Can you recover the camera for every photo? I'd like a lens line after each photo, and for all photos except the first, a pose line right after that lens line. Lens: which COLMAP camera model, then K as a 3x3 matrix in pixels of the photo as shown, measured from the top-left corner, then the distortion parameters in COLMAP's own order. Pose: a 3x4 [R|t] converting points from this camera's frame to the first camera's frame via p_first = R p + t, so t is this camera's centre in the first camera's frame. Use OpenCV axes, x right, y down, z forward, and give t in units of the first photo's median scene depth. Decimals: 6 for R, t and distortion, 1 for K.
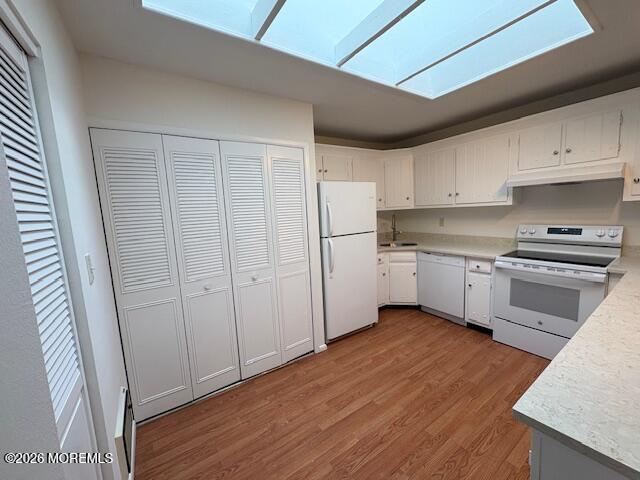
lens RADIAL K [[253.9, 0, 318.6], [0, 253.9, 239.9], [0, 0, 1]] dist [0.001860, -0.000300]
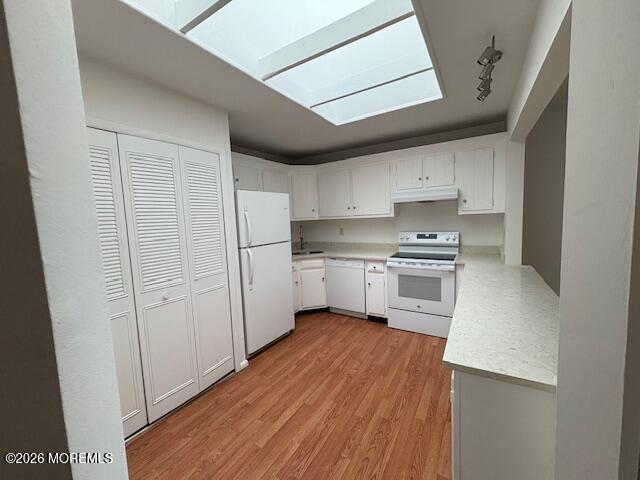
lens RADIAL K [[253.9, 0, 318.6], [0, 253.9, 239.9], [0, 0, 1]] dist [0.001860, -0.000300]
pose [[0.914770, -0.023378, 0.403299, -0.111505], [0.043751, 0.998185, -0.041376, 0.015572], [-0.401600, 0.055494, 0.914132, -0.000763]]
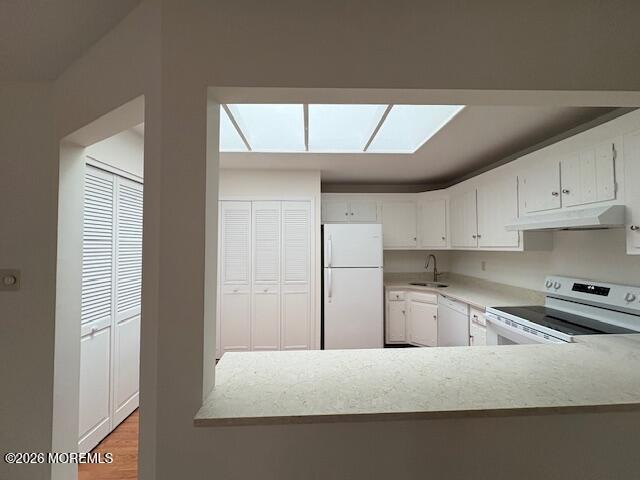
lens RADIAL K [[253.9, 0, 318.6], [0, 253.9, 239.9], [0, 0, 1]] dist [0.001860, -0.000300]
pose [[0.847644, 0.038064, -0.529199, 0.721579], [-0.104706, 0.989809, -0.096517, -0.023192], [0.520132, 0.137223, 0.842991, -0.110352]]
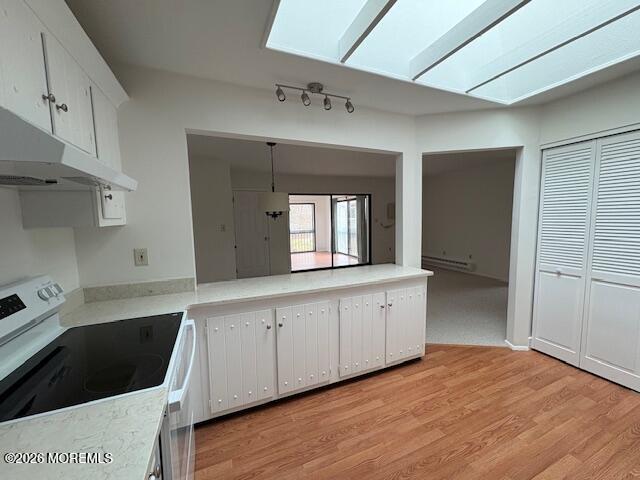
lens RADIAL K [[253.9, 0, 318.6], [0, 253.9, 239.9], [0, 0, 1]] dist [0.001860, -0.000300]
pose [[-0.978042, 0.057193, 0.200408, 0.470066], [0.098014, 0.974856, 0.200125, -0.175566], [-0.183923, 0.215373, -0.959055, 1.336483]]
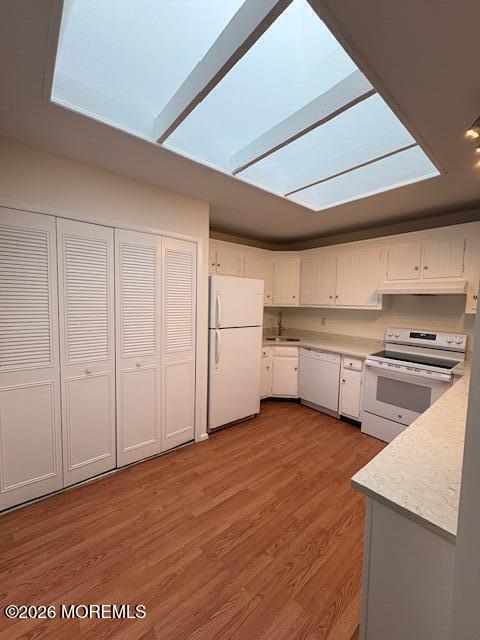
lens RADIAL K [[253.9, 0, 238.9], [0, 253.9, 319.1], [0, 0, 1]] dist [0.001860, -0.000300]
pose [[0.991867, 0.066706, 0.108398, 0.017639], [-0.061079, 0.996648, -0.054425, 0.002433], [-0.111665, 0.047361, 0.992617, -0.050794]]
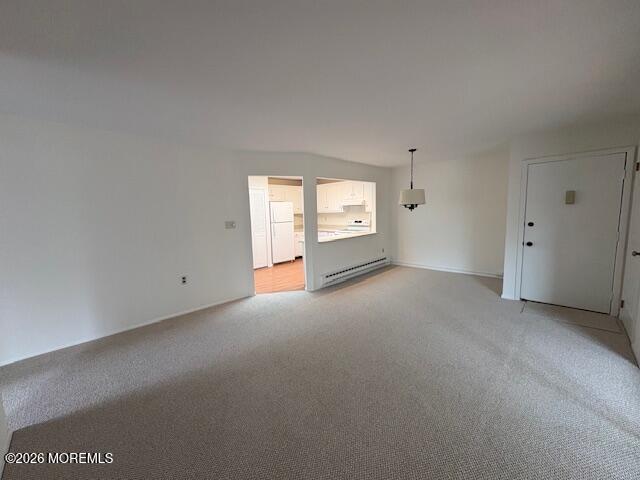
lens RADIAL K [[253.9, 0, 318.6], [0, 253.9, 239.9], [0, 0, 1]] dist [0.001860, -0.000300]
pose [[0.981264, 0.003519, 0.192635, -0.009033], [-0.000578, 0.999882, -0.015321, 0.228080], [-0.192666, 0.014923, 0.981151, -1.824431]]
